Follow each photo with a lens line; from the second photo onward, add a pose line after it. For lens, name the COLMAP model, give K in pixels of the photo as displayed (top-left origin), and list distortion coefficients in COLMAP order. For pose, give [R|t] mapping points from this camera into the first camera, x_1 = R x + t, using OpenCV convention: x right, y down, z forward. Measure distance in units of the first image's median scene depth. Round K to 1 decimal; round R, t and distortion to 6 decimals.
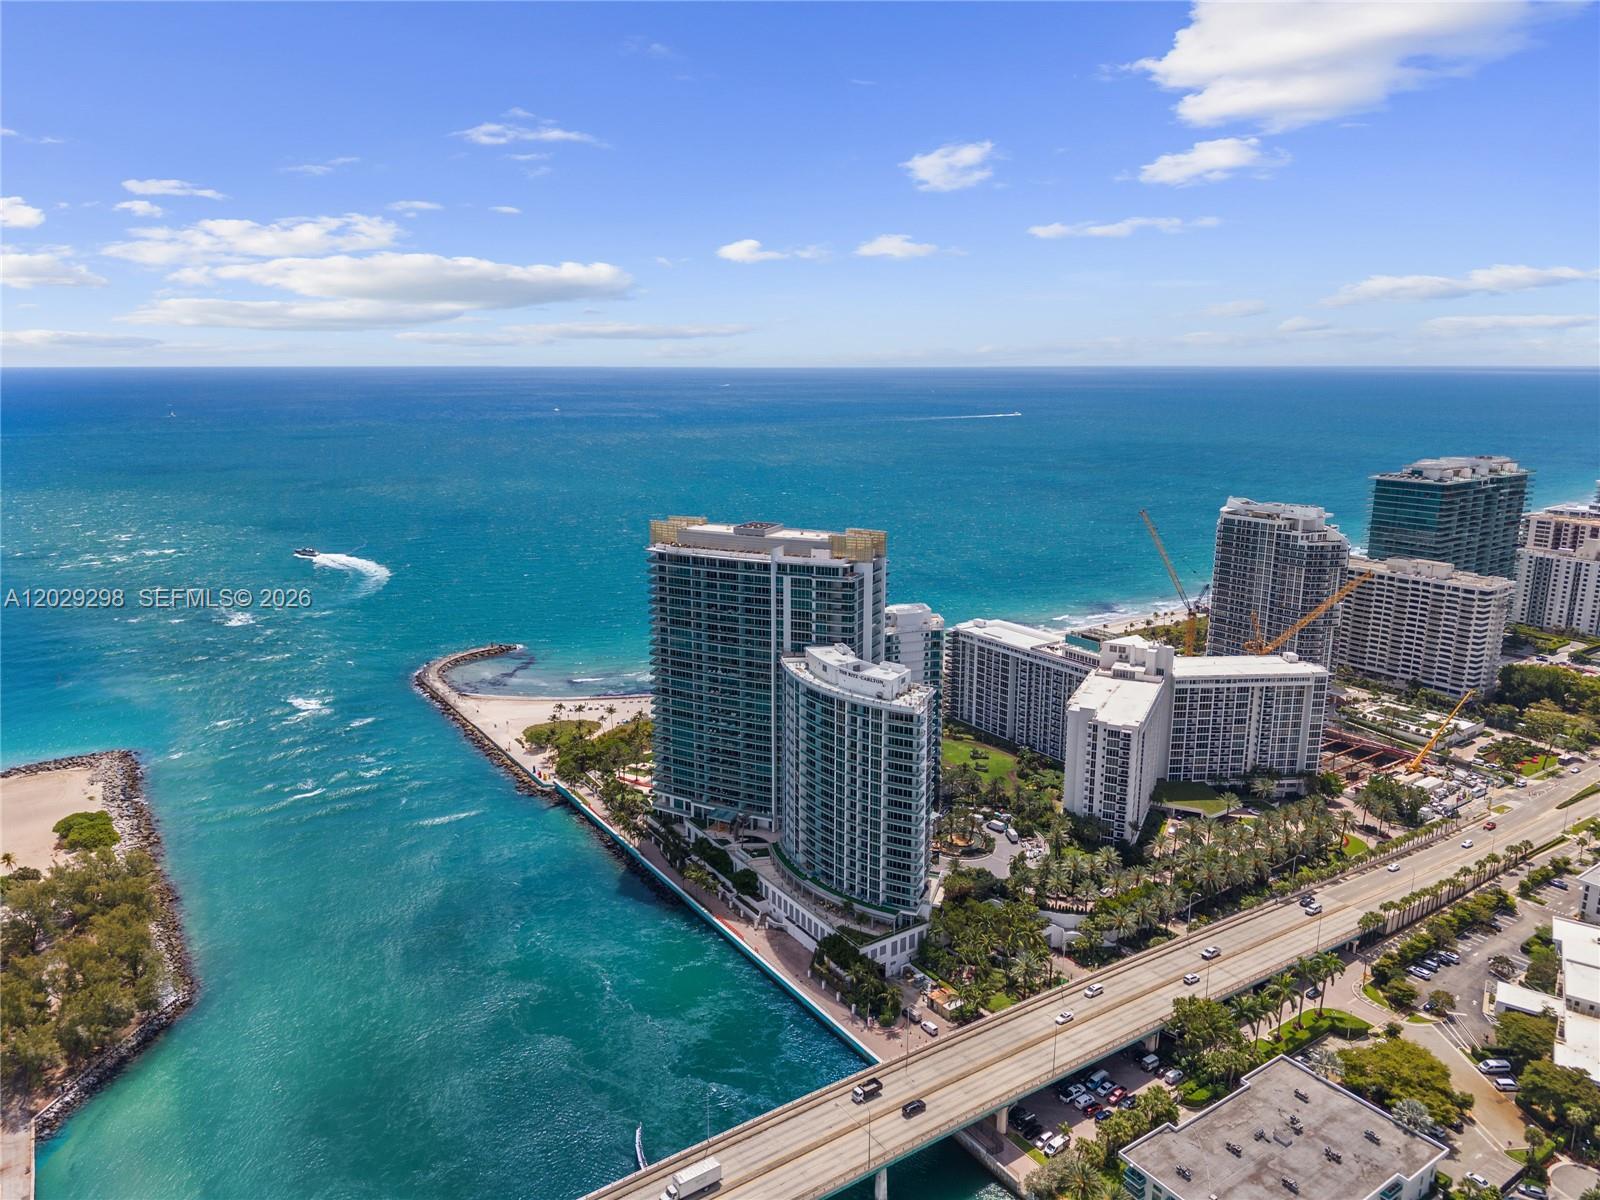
lens RADIAL K [[1074.2, 0, 800.0], [0, 1074.2, 600.0], [0, 0, 1]] dist [0.013243, -0.001935]
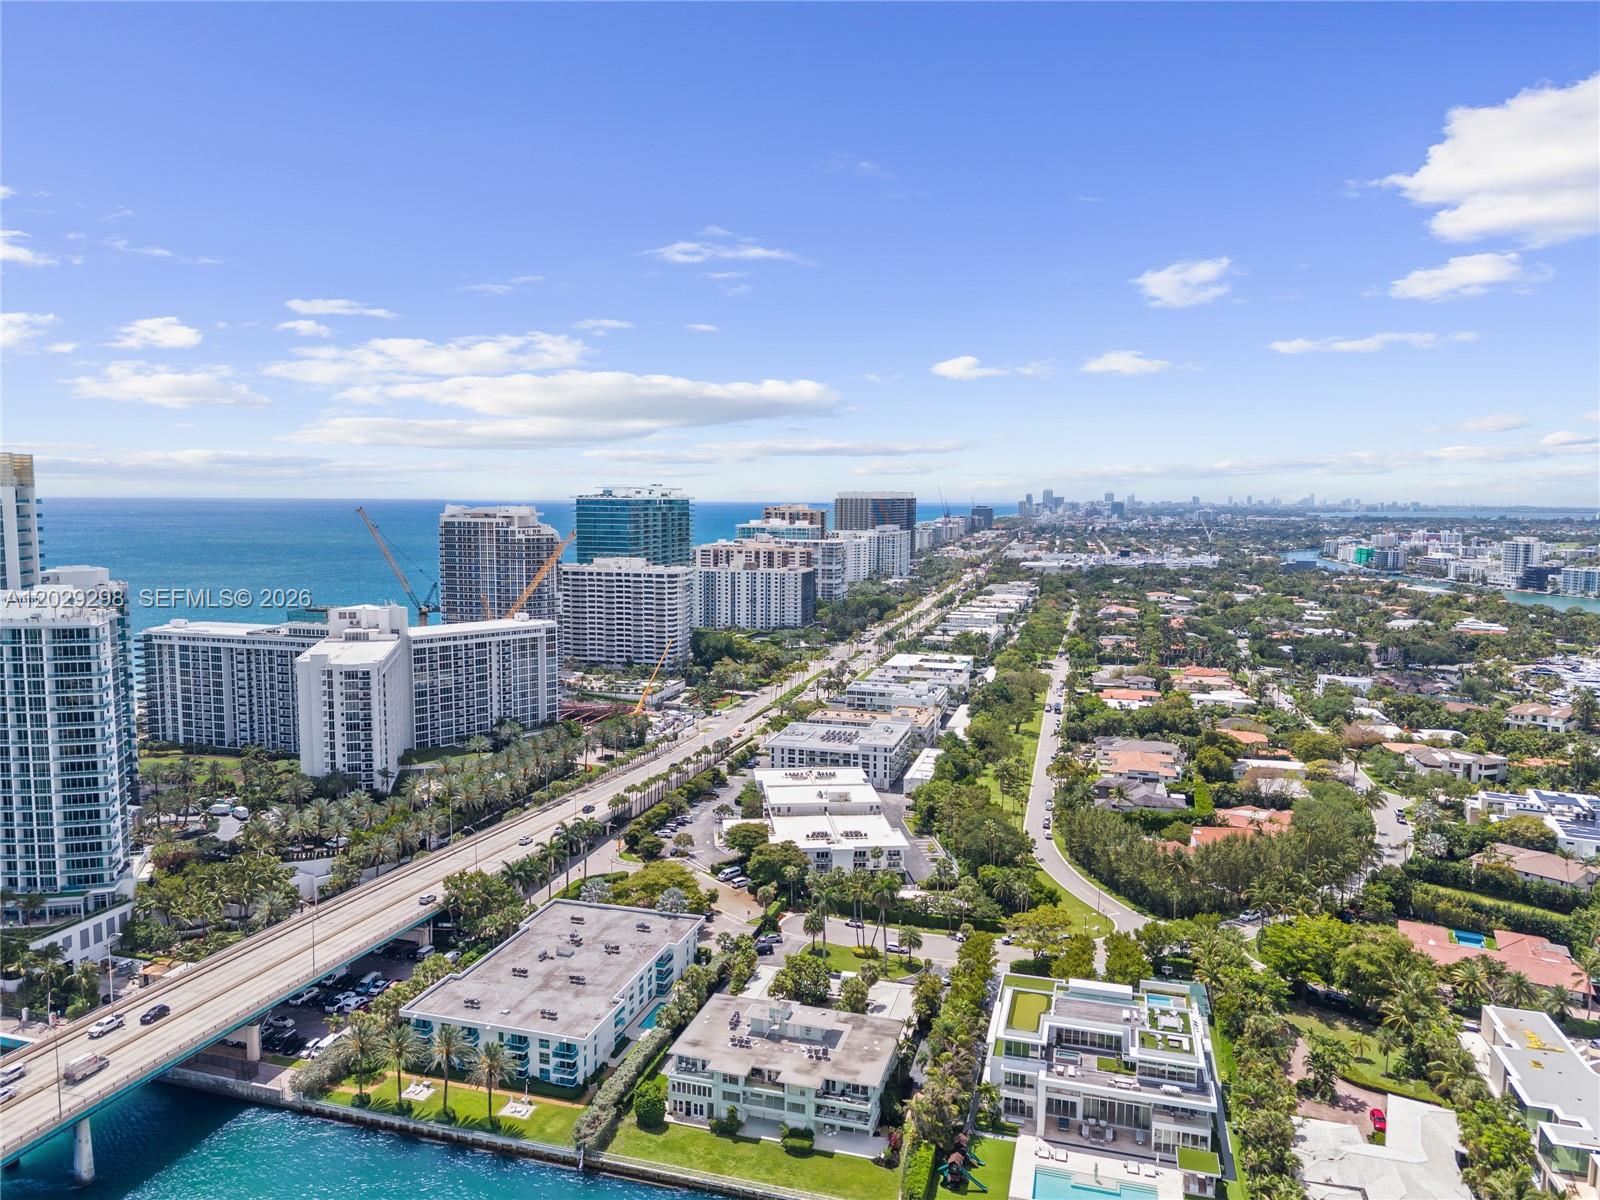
lens RADIAL K [[1083.5, 0, 797.3], [0, 1083.5, 601.0], [0, 0, 1]] dist [0.004948, -0.001633]
pose [[0.770613, -0.062253, 0.634255, 0.002333], [0.130131, 0.989620, -0.060974, 0.172703], [-0.623876, 0.129523, 0.770715, 0.042442]]
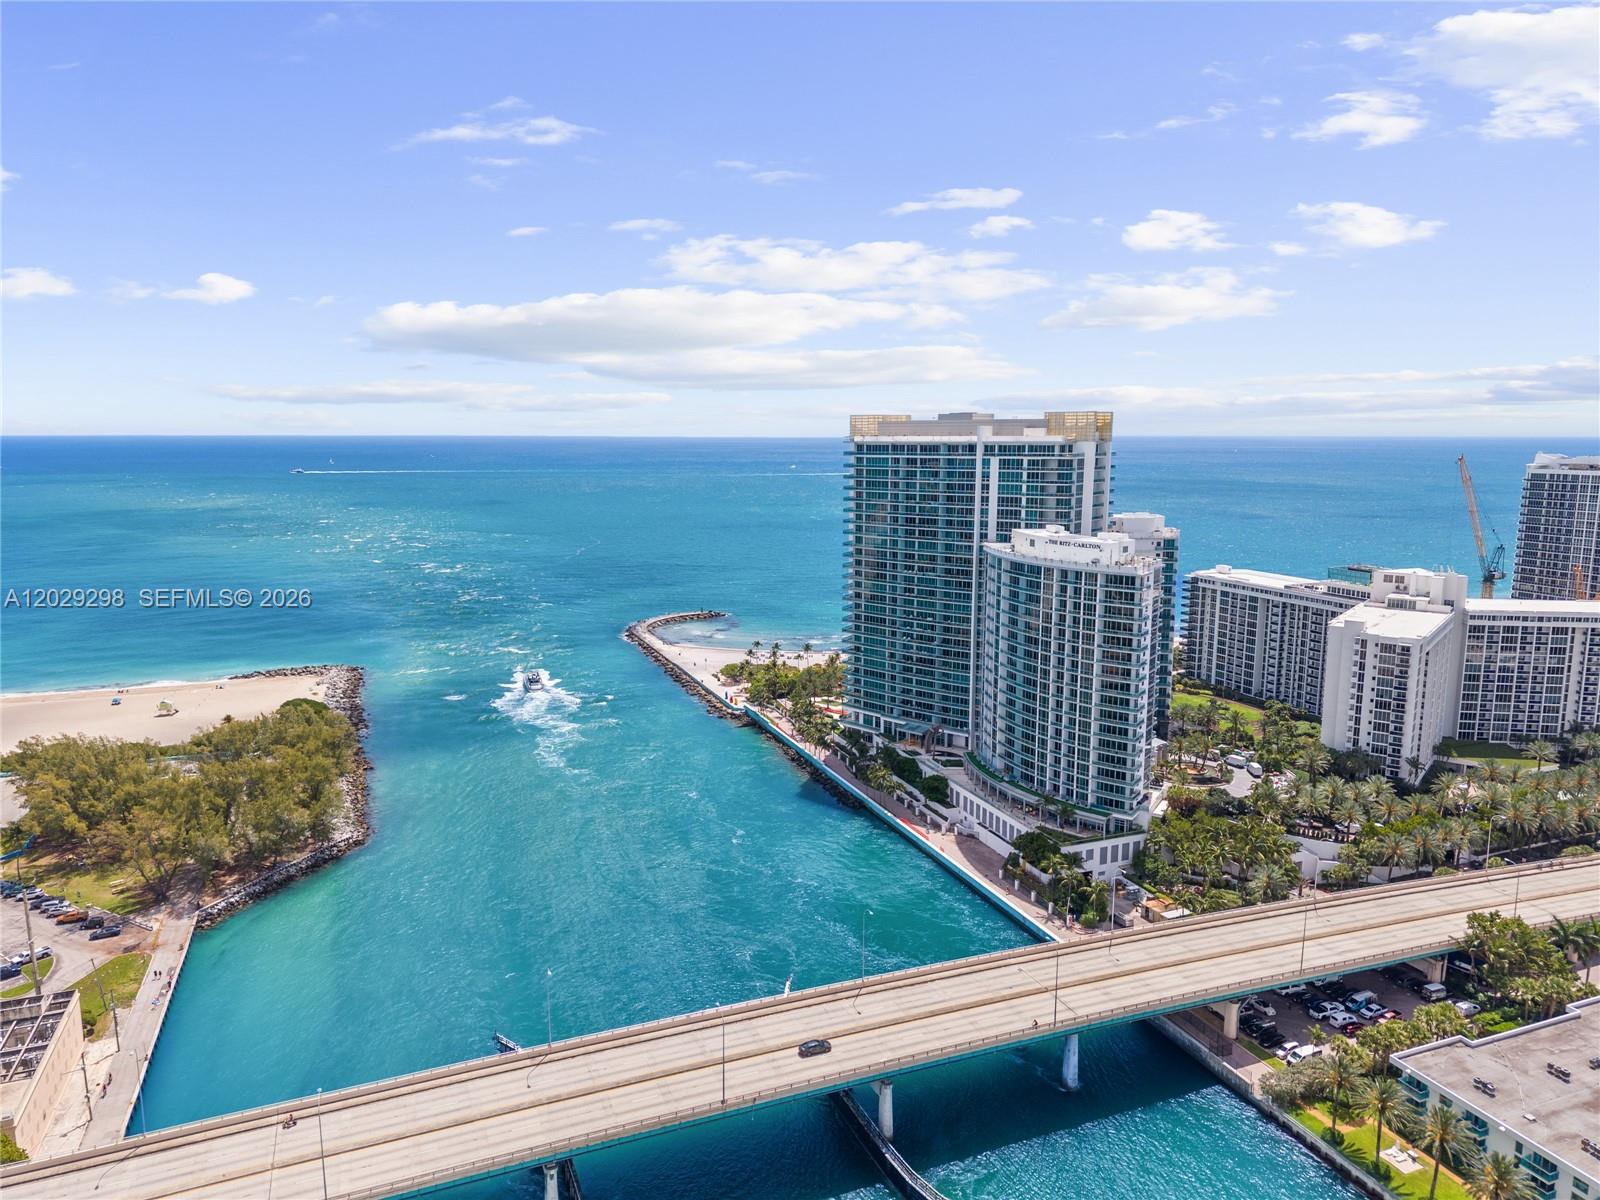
lens RADIAL K [[1083.5, 0, 797.3], [0, 1083.5, 601.0], [0, 0, 1]] dist [0.004948, -0.001633]
pose [[0.976876, 0.031078, -0.211538, 0.022724], [-0.042474, 0.997868, -0.049543, 0.153097], [0.209547, 0.057382, 0.976113, 0.086699]]
